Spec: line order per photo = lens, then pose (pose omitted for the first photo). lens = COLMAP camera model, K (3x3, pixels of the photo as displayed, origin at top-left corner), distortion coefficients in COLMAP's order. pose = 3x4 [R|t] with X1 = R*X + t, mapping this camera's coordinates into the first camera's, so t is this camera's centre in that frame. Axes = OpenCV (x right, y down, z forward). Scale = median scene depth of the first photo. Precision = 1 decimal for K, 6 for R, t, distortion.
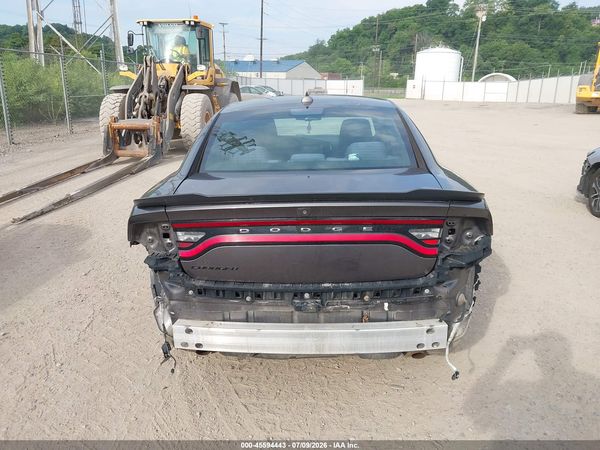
lens RADIAL K [[474.4, 0, 293.2], [0, 474.4, 223.9], [0, 0, 1]] dist [0.072730, -0.100967]
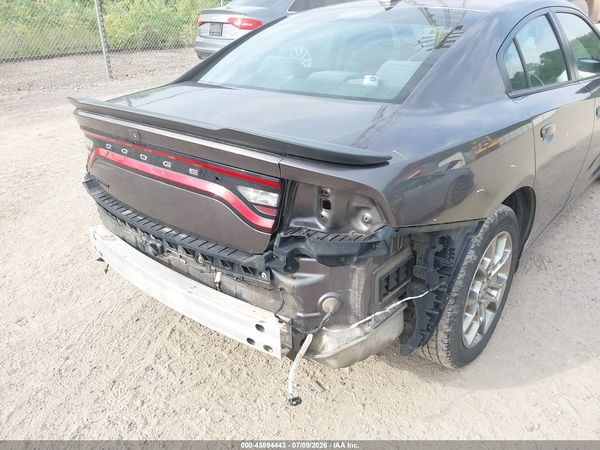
lens RADIAL K [[474.4, 0, 293.2], [0, 474.4, 223.9], [0, 0, 1]] dist [0.072730, -0.100967]
pose [[0.763677, 0.261356, -0.590331, 0.635827], [-0.161872, 0.962700, 0.216810, -0.085479], [0.624976, -0.070015, 0.777498, 0.427918]]
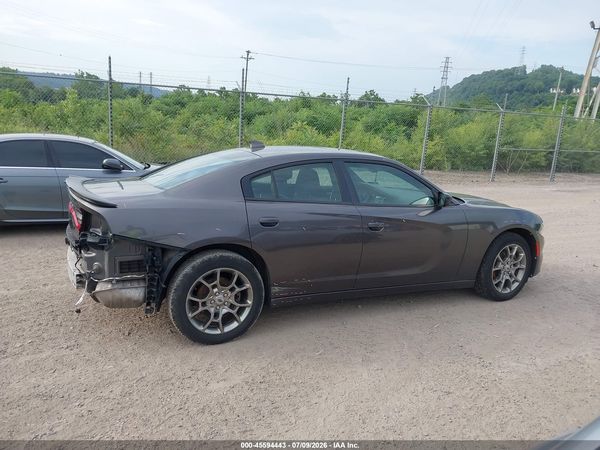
lens RADIAL K [[474.4, 0, 293.2], [0, 474.4, 223.9], [0, 0, 1]] dist [0.072730, -0.100967]
pose [[0.457770, 0.202103, -0.865795, 1.816020], [-0.293438, 0.953596, 0.067449, -0.249303], [0.839250, 0.223181, 0.495832, 0.694181]]
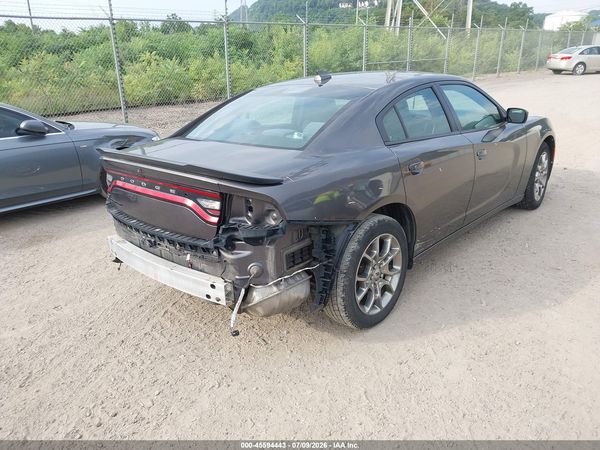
lens RADIAL K [[471.8, 0, 300.0], [0, 471.8, 225.0], [0, 0, 1]] dist [0.101569, -0.197211]
pose [[0.757440, 0.198109, -0.622123, 1.024366], [-0.149546, 0.980165, 0.130051, -0.099127], [0.635547, -0.005471, 0.772043, 0.209636]]
